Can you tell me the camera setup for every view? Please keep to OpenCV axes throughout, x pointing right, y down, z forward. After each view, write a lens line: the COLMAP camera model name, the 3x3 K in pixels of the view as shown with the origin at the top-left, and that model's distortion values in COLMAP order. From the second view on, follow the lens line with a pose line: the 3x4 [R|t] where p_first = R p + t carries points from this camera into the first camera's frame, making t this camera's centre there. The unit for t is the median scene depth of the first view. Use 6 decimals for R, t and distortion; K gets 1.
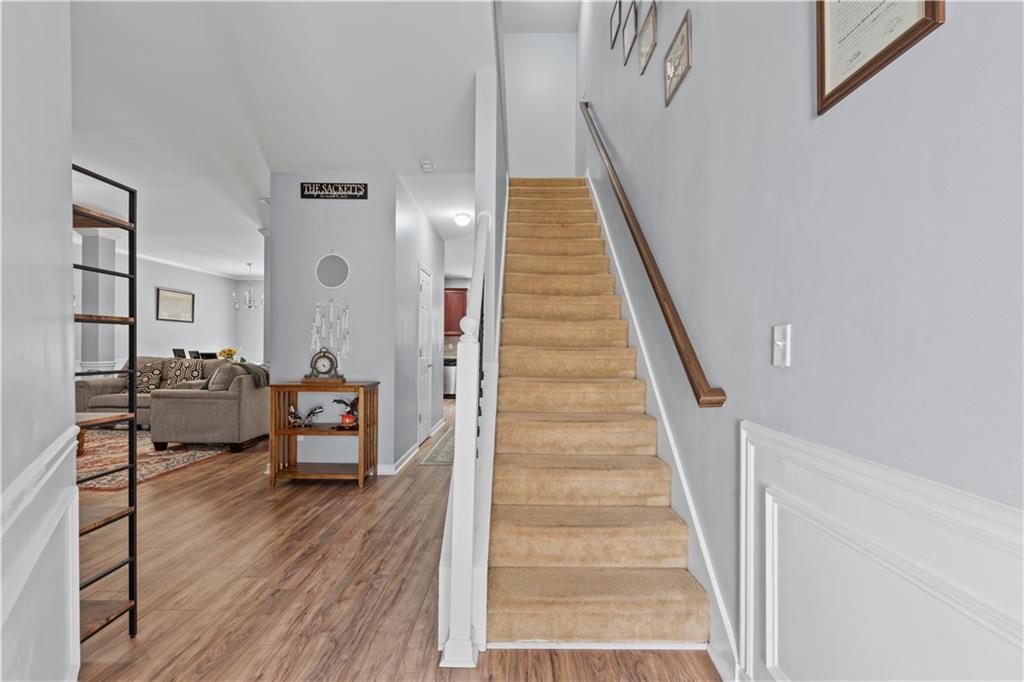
lens RADIAL K [[454.9, 0, 515.6], [0, 454.9, 343.0], [0, 0, 1]] dist [-0.003528, 0.000532]
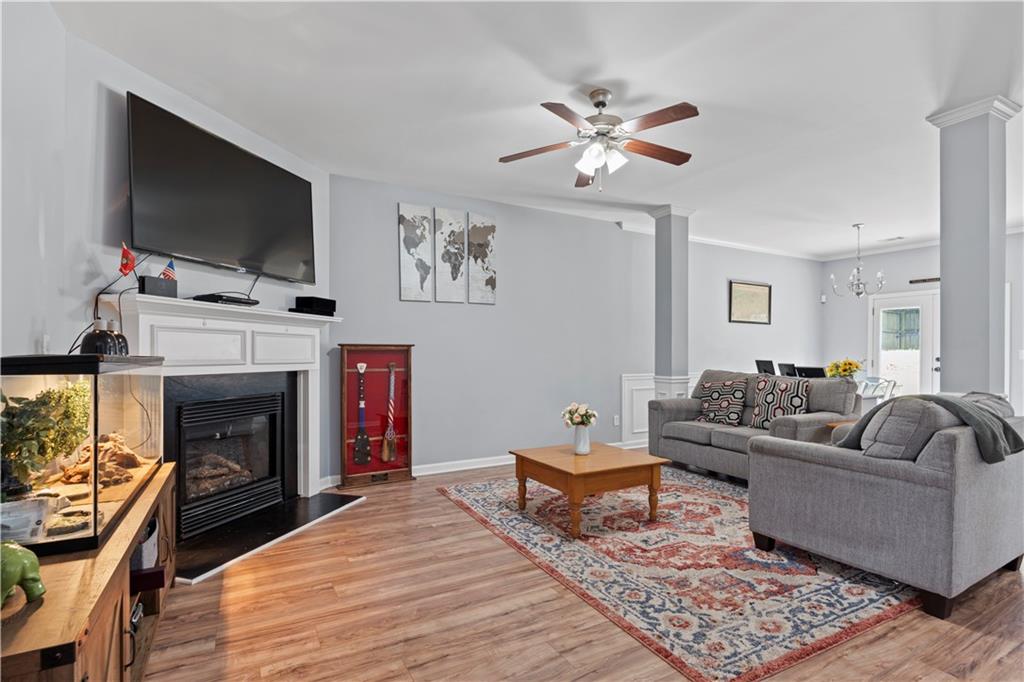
lens RADIAL K [[496.6, 0, 512.2], [0, 496.6, 349.3], [0, 0, 1]] dist [-0.002565, -0.000380]
pose [[0.499147, -0.008901, -0.866472, -0.318086], [0.001556, 0.999955, -0.009376, 0.003251], [0.866516, 0.003331, 0.499138, 0.338473]]
